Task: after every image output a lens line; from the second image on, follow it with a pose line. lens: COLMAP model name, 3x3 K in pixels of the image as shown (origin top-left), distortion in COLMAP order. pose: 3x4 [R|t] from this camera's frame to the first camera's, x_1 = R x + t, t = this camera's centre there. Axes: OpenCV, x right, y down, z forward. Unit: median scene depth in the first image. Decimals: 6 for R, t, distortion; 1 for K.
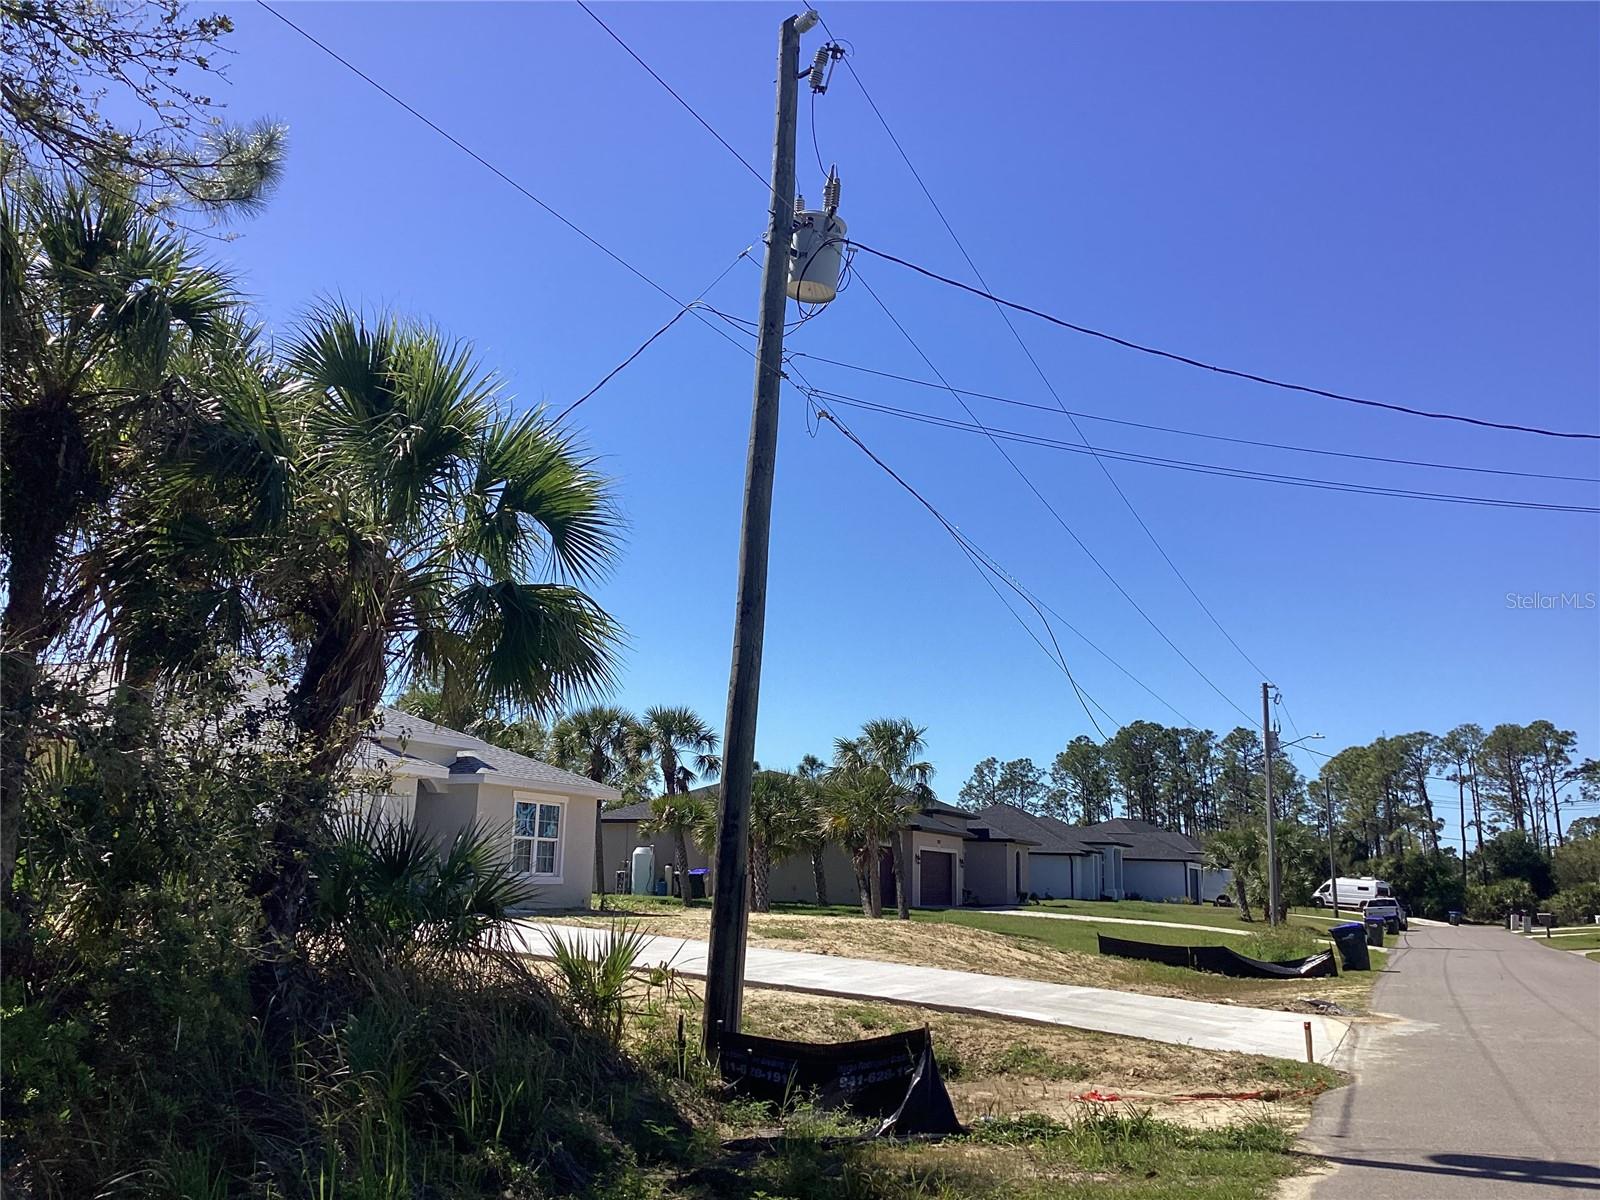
lens RADIAL K [[1398.7, 0, 792.3], [0, 1398.7, 601.7], [0, 0, 1]] dist [0.167199, -0.305503]
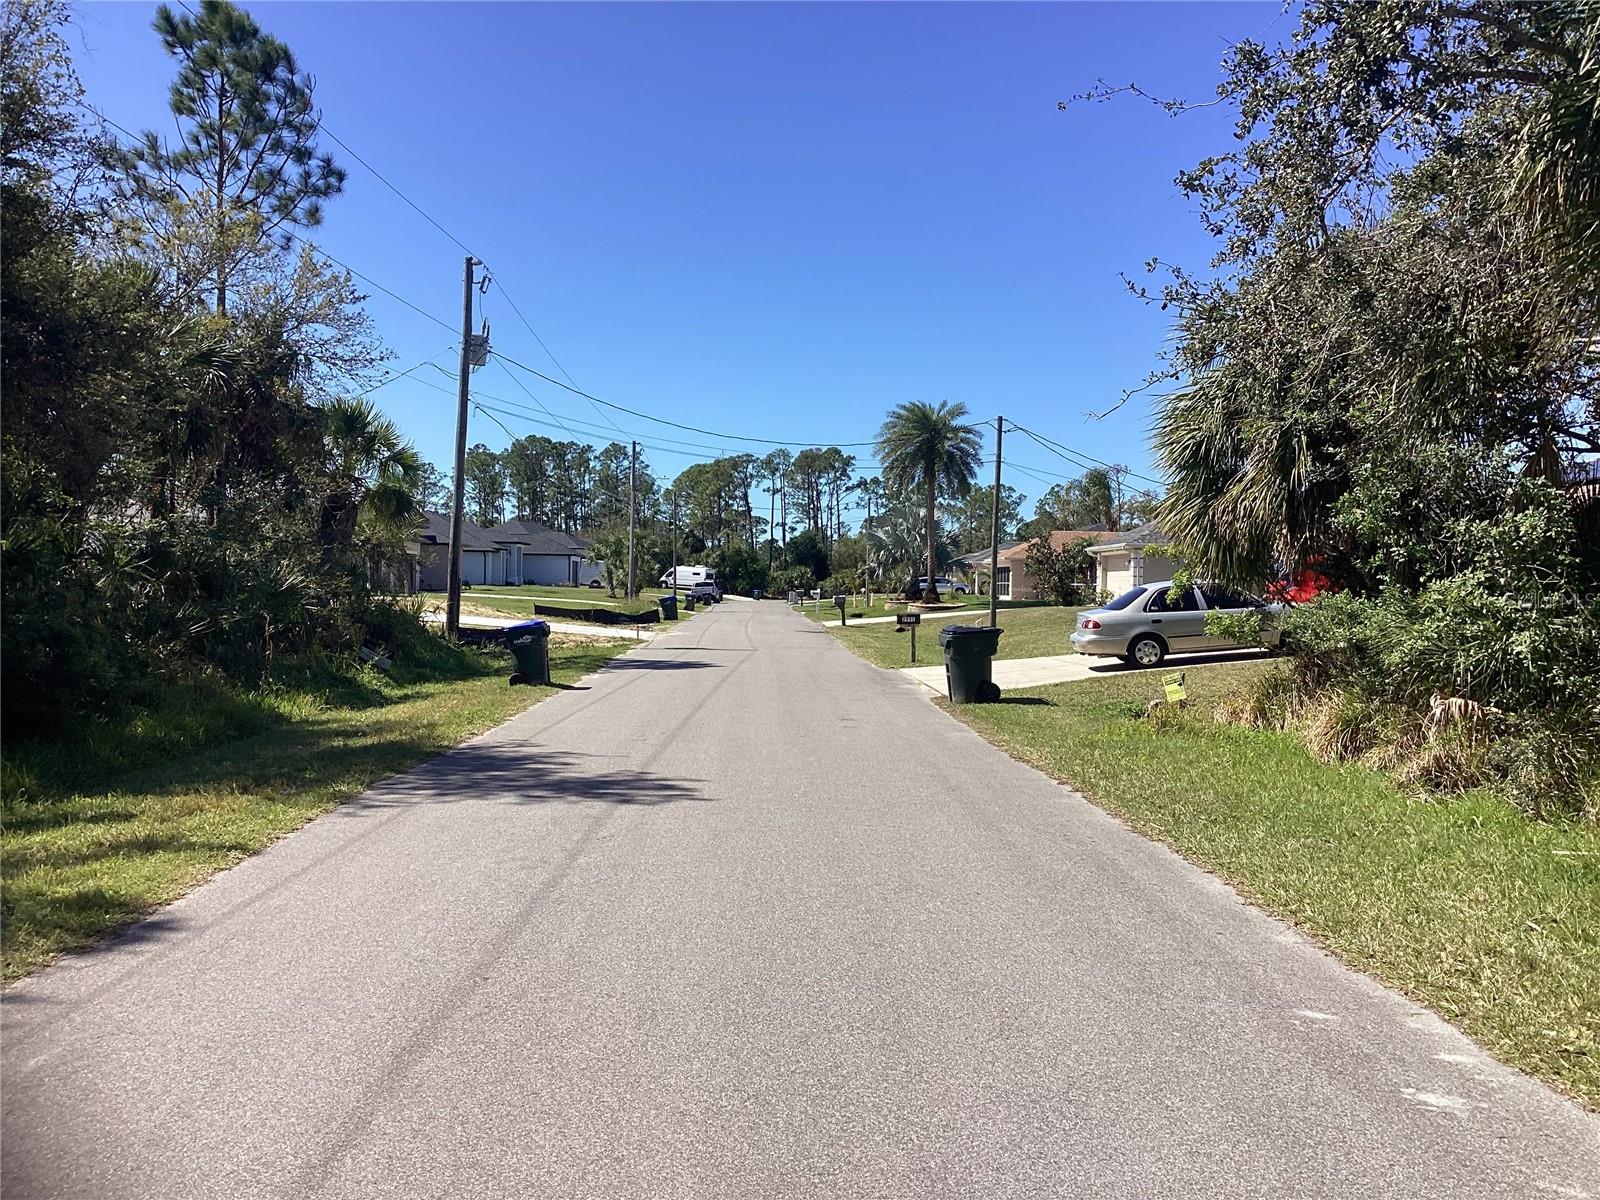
lens RADIAL K [[1398.7, 0, 792.3], [0, 1398.7, 601.7], [0, 0, 1]] dist [0.167199, -0.305503]
pose [[0.907902, -0.012087, 0.419008, -0.054012], [-0.079214, 0.976627, 0.199814, -0.034231], [-0.411629, -0.214603, 0.885724, -0.162997]]
